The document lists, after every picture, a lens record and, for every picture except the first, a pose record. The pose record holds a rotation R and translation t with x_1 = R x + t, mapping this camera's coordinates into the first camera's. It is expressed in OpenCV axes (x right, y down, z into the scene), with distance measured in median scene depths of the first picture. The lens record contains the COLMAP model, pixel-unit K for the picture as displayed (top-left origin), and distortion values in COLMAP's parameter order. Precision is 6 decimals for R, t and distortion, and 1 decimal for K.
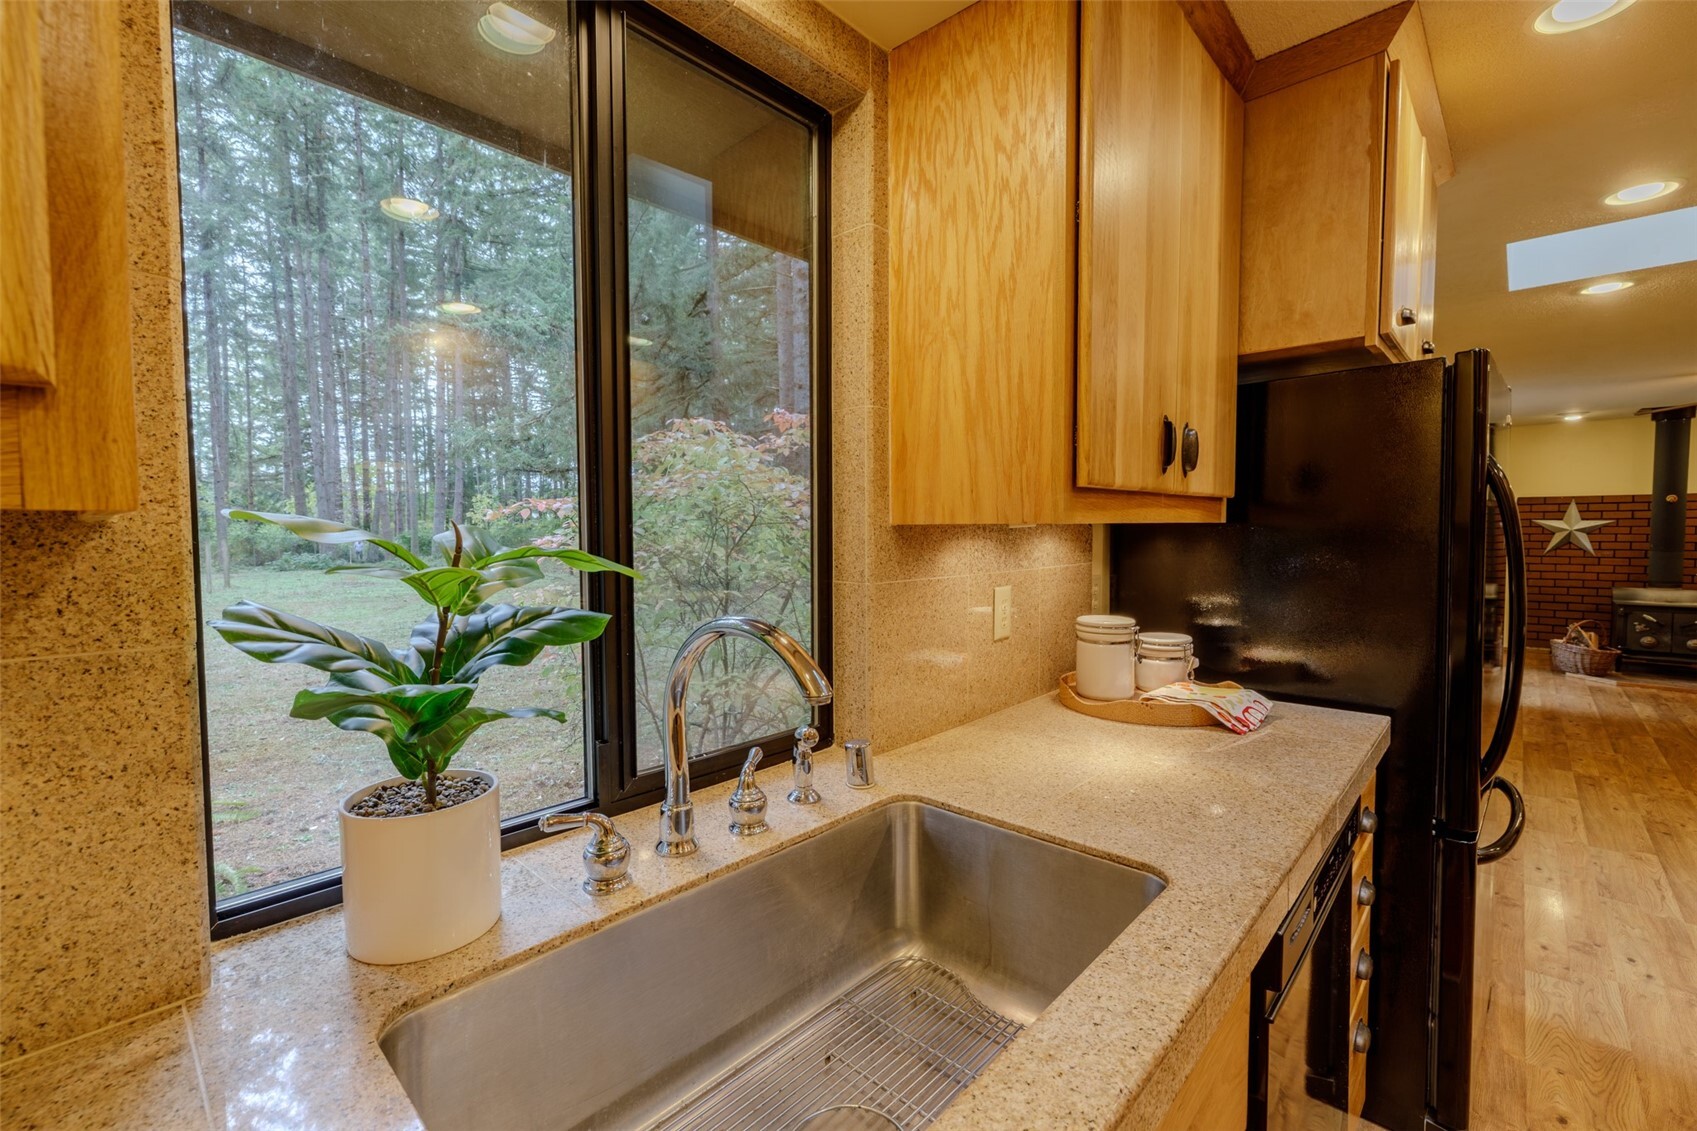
lens RADIAL K [[743.5, 0, 864.9], [0, 743.5, 567.8], [0, 0, 1]] dist [0.013497, 0.001121]
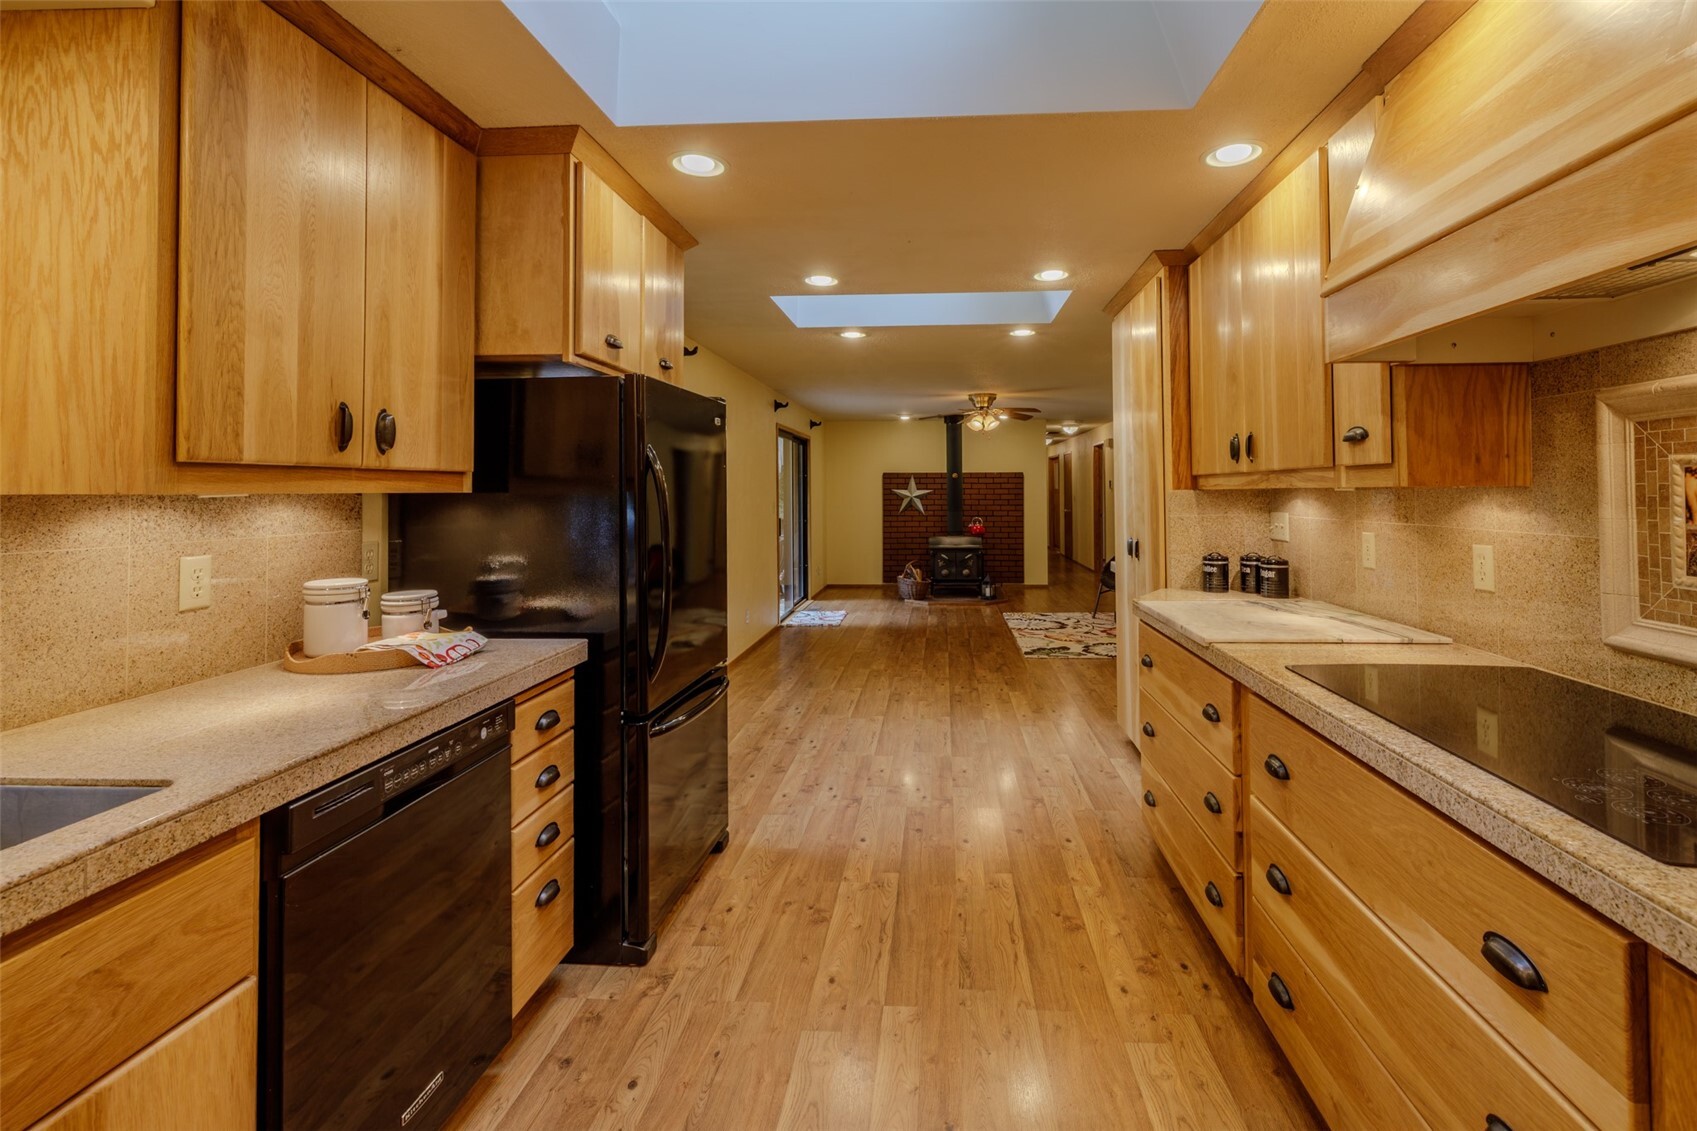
lens RADIAL K [[743.5, 0, 899.6], [0, 743.5, 480.2], [0, 0, 1]] dist [0.013497, 0.001121]
pose [[0.775485, 0.014715, 0.631194, 0.231724], [0.030180, 0.997722, -0.060338, 0.010810], [-0.630644, 0.065840, 0.773274, -0.311456]]
